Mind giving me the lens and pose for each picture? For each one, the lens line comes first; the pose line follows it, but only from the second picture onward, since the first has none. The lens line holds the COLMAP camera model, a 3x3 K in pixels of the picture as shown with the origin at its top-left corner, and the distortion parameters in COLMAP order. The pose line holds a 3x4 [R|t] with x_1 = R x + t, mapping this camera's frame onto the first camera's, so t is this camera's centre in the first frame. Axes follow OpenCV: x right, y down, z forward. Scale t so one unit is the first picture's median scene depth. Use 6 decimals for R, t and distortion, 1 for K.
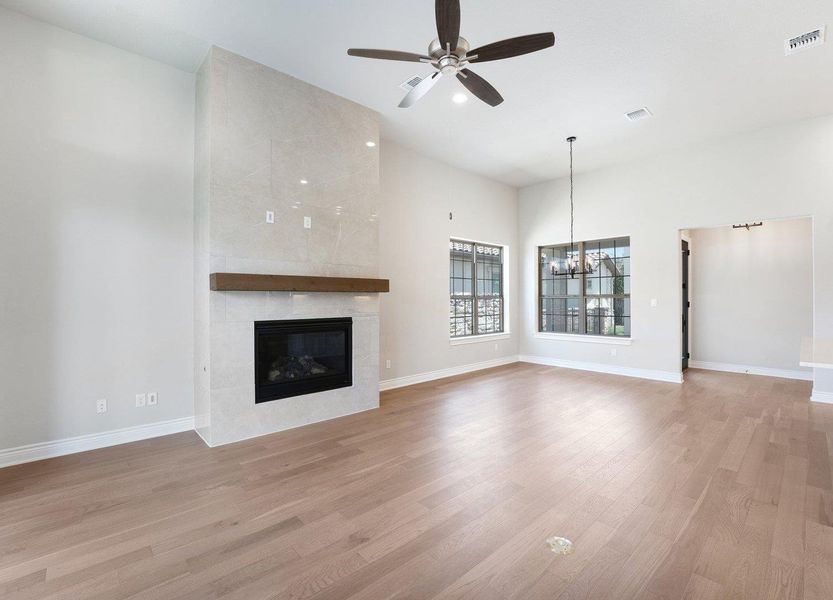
lens RADIAL K [[372.4, 0, 412.9], [0, 372.4, 297.8], [0, 0, 1]] dist [-0.026379, -0.000109]
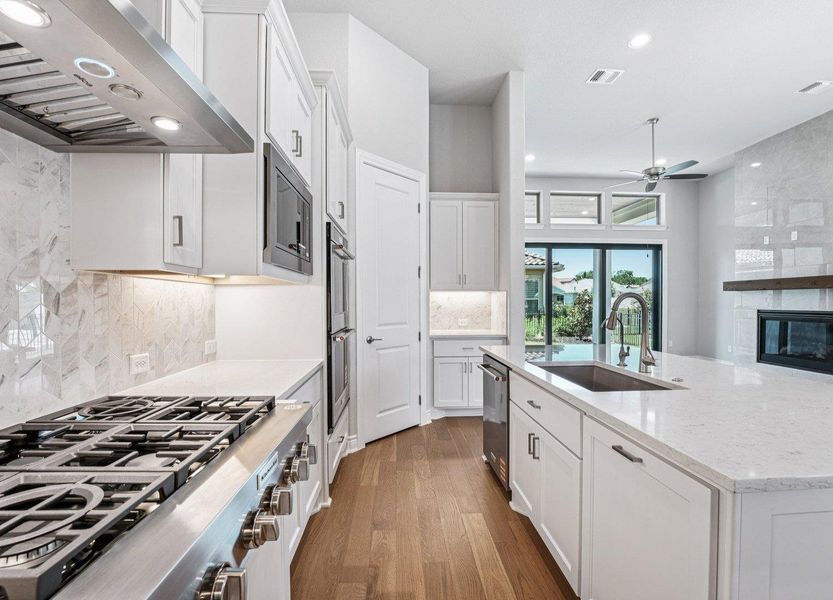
lens RADIAL K [[374.6, 0, 418.2], [0, 374.6, 309.6], [0, 0, 1]] dist [-0.022996, 0.000480]
pose [[-0.638176, 0.020106, -0.769628, 1.448097], [0.005044, 0.999747, 0.021935, 0.018919], [0.769874, 0.010116, -0.638116, 0.760777]]
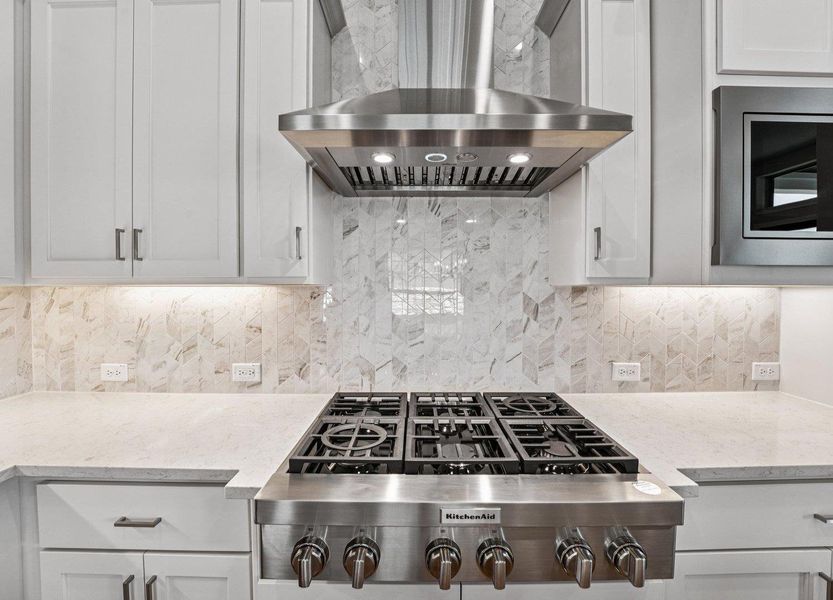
lens RADIAL K [[372.4, 0, 412.9], [0, 372.4, 297.8], [0, 0, 1]] dist [-0.026379, -0.000109]
pose [[-0.728185, -0.011432, 0.685286, 1.241891], [-0.000109, 0.999863, 0.016564, -0.001460], [-0.685381, 0.011987, -0.728086, 0.727433]]
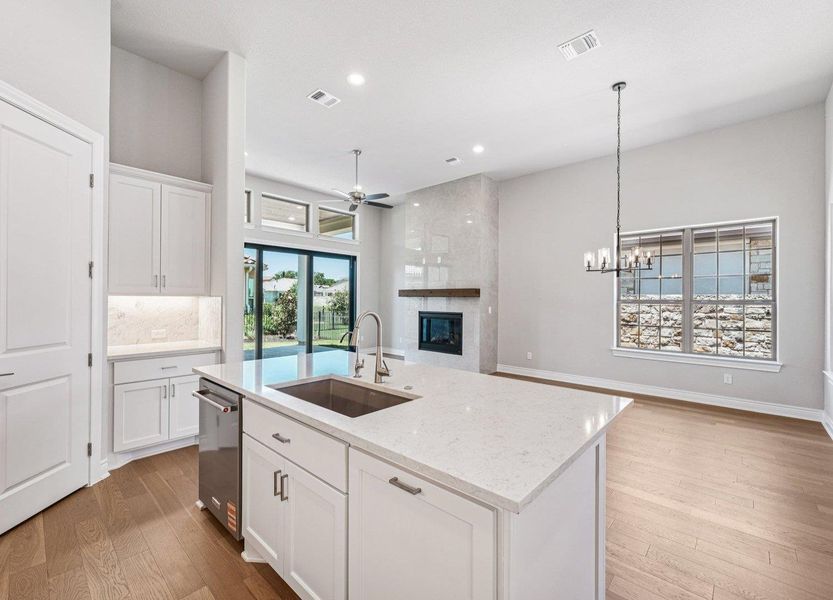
lens RADIAL K [[358.9, 0, 414.4], [0, 358.9, 299.7], [0, 0, 1]] dist [-0.003019, 0.000122]
pose [[0.079794, 0.002789, -0.996807, 1.409074], [-0.008238, 0.999964, 0.002138, -0.006039], [0.996777, 0.008041, 0.079814, 0.693053]]
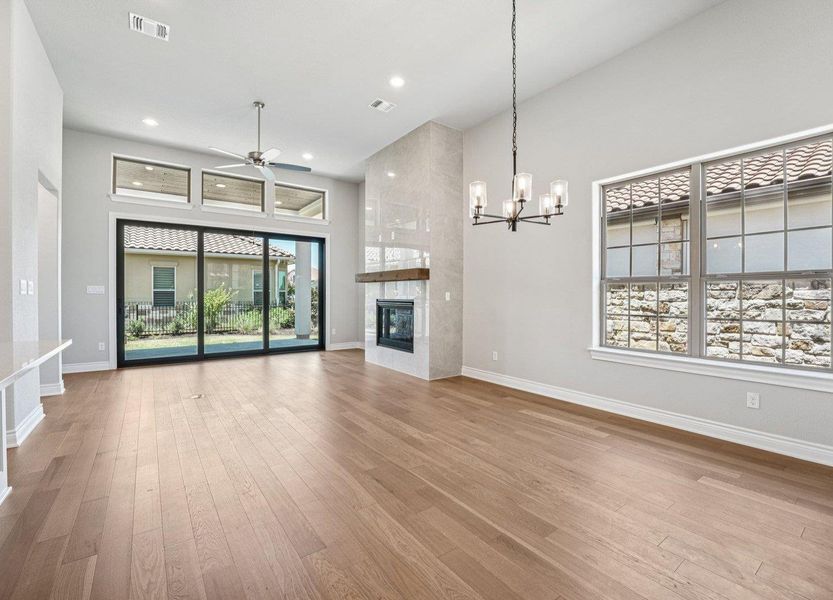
lens RADIAL K [[372.4, 0, 412.9], [0, 372.4, 297.8], [0, 0, 1]] dist [-0.026379, -0.000109]
pose [[-0.115668, 0.010394, -0.993234, 1.140314], [-0.001427, 0.999942, 0.010631, 0.032450], [0.993287, 0.002647, -0.115646, 1.185431]]
